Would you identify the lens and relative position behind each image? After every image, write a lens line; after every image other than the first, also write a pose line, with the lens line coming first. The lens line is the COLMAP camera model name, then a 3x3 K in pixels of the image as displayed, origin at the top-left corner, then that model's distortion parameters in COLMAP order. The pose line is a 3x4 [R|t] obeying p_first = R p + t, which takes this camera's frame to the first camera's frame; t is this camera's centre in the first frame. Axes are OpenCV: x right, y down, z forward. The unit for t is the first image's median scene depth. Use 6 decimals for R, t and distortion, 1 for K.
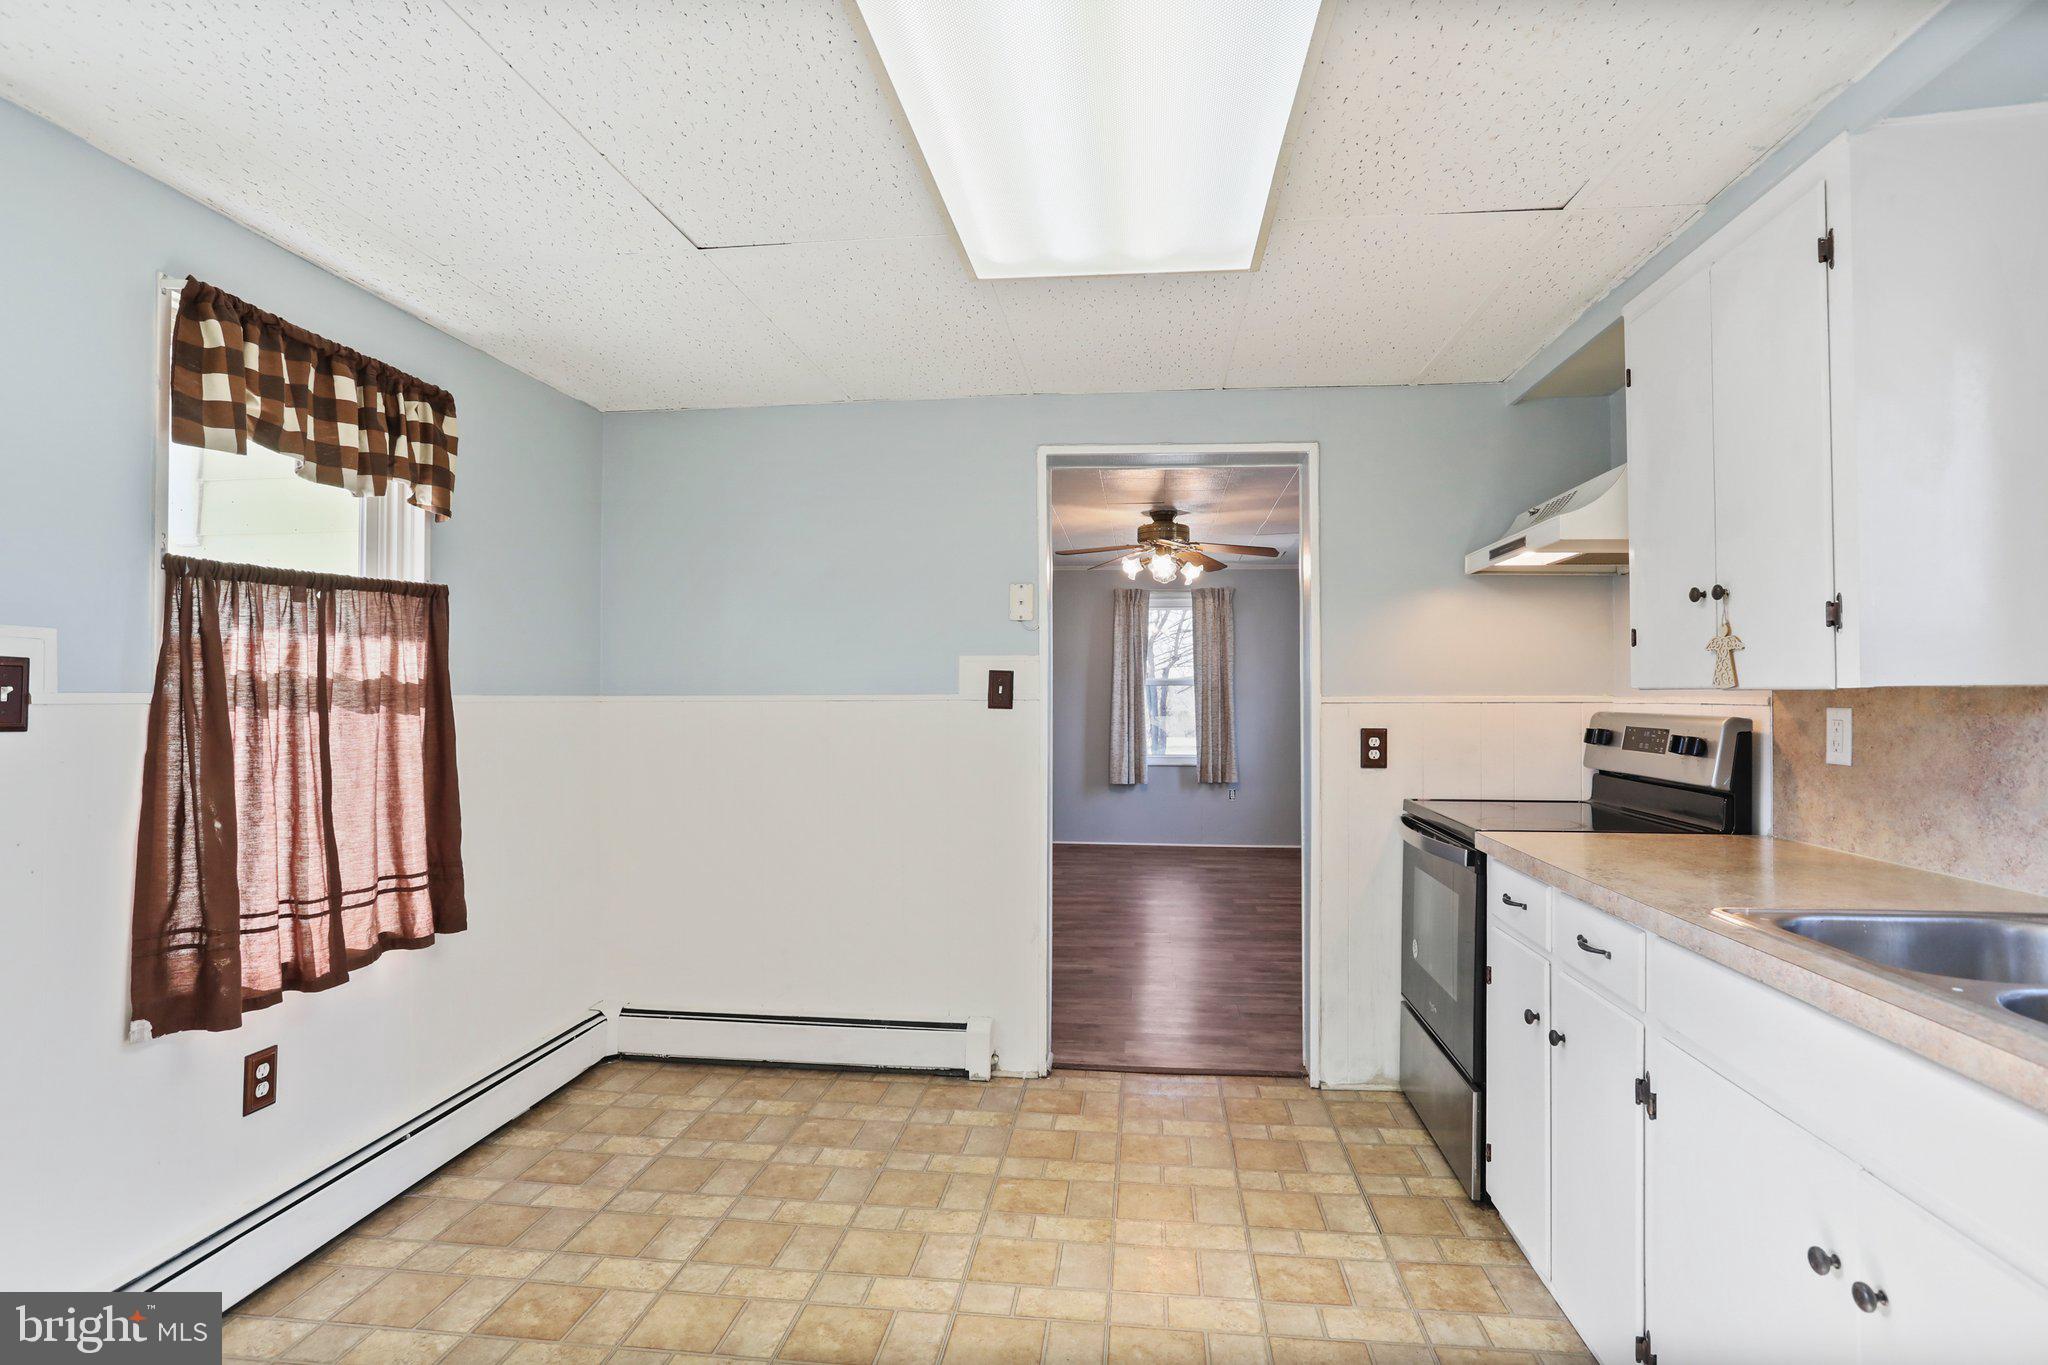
lens RADIAL K [[1043.1, 0, 1024.0], [0, 1043.1, 682.5], [0, 0, 1]] dist [-0.092681, 0.062575]
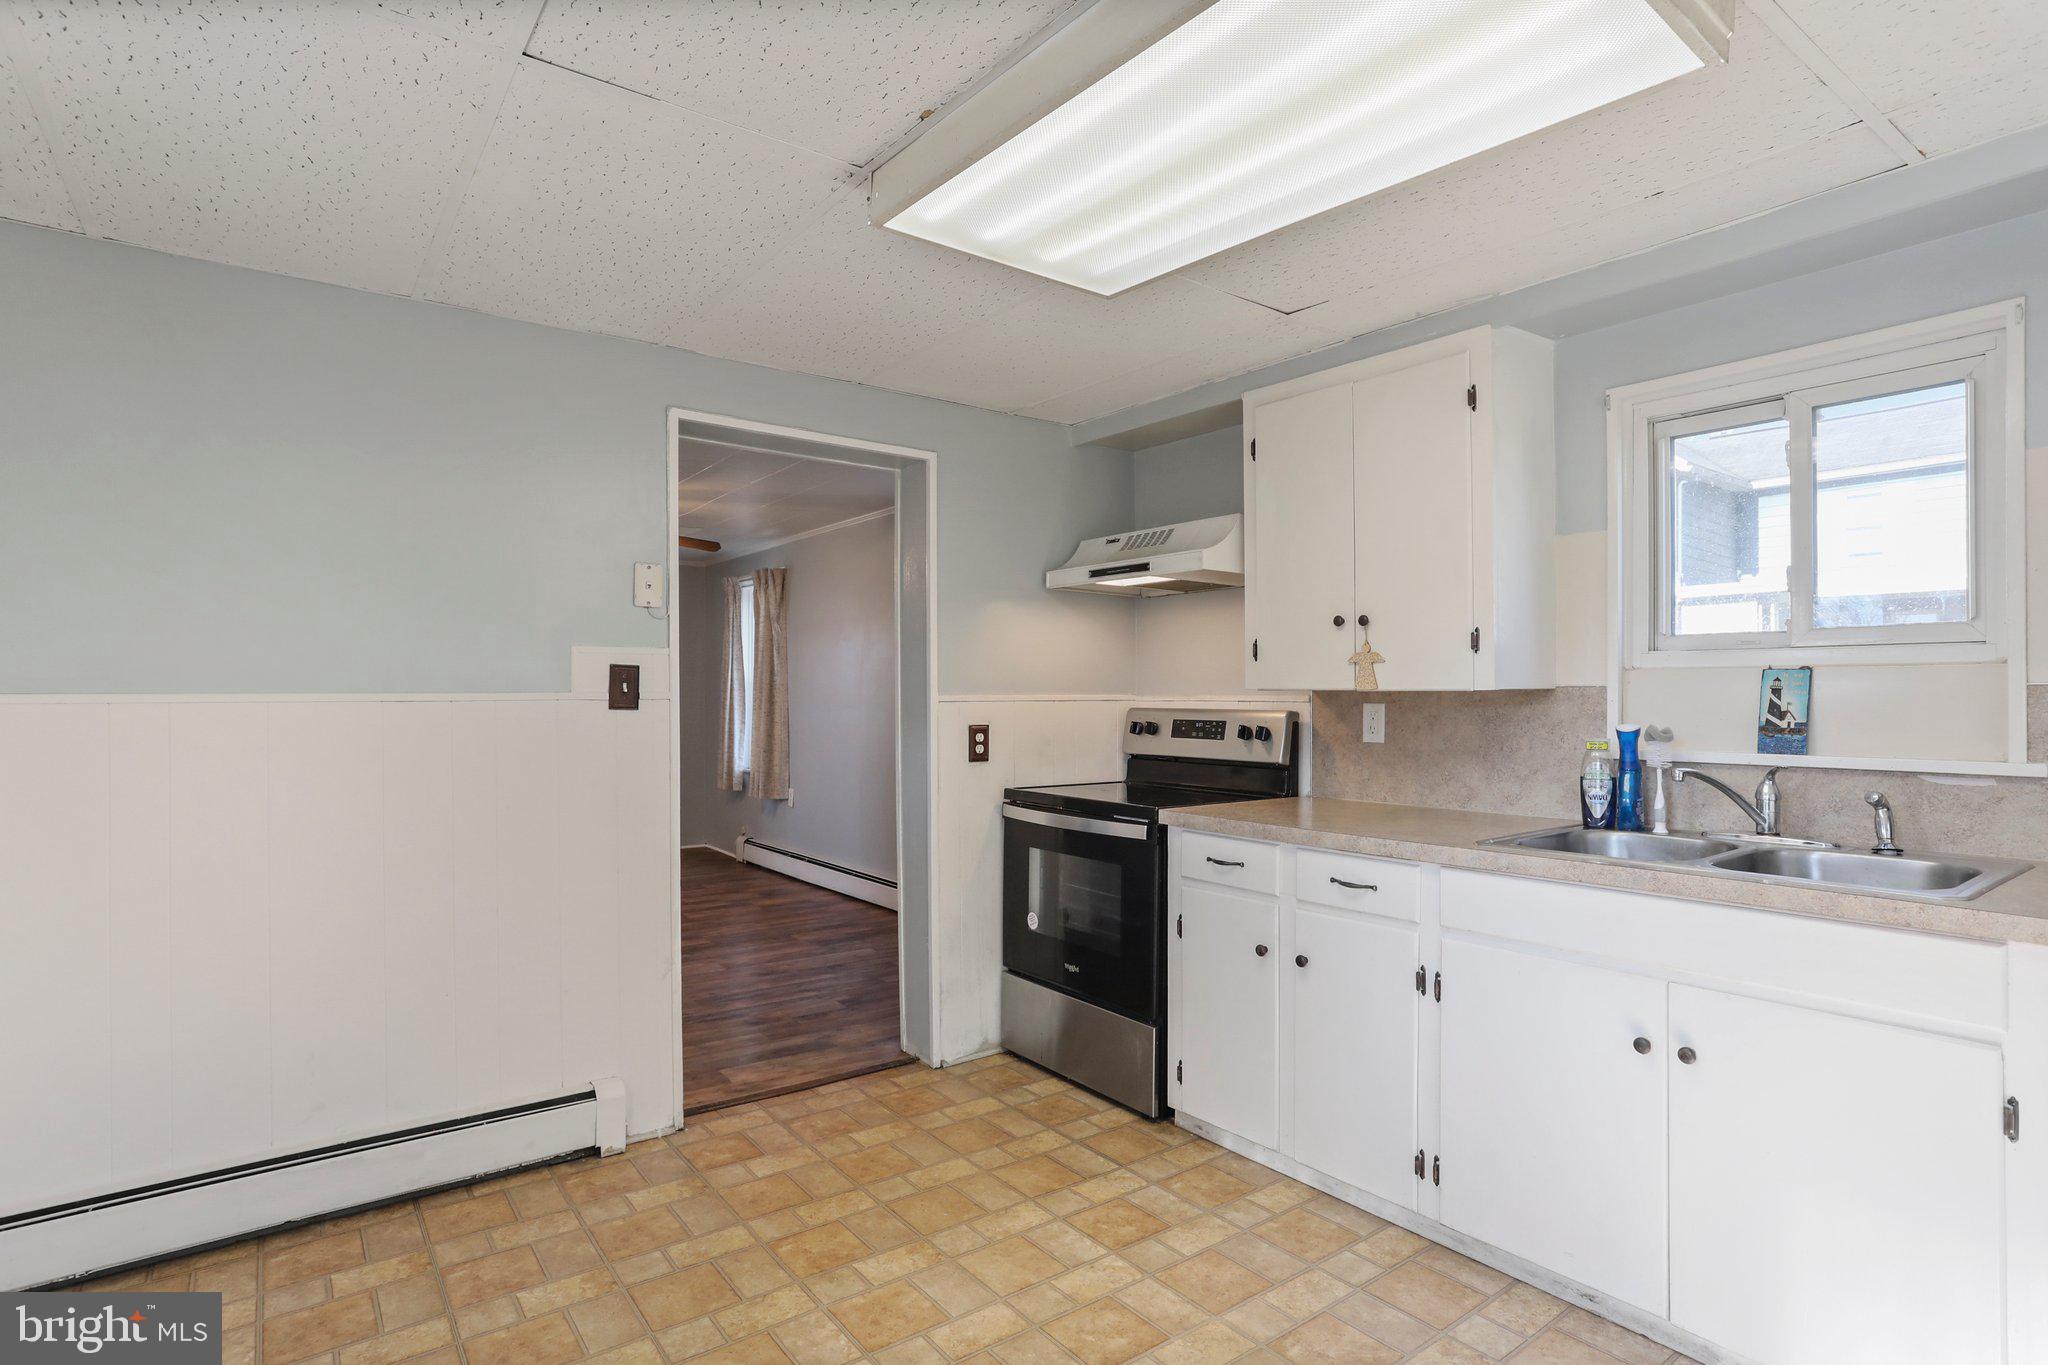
lens RADIAL K [[1029.6, 0, 1025.1], [0, 1029.6, 695.6], [0, 0, 1]] dist [-0.054396, 0.022385]
pose [[0.724134, 0.000219, 0.689660, -0.412147], [-0.009544, 0.999907, 0.009703, 0.002836], [-0.689594, -0.013608, 0.724069, 0.201043]]
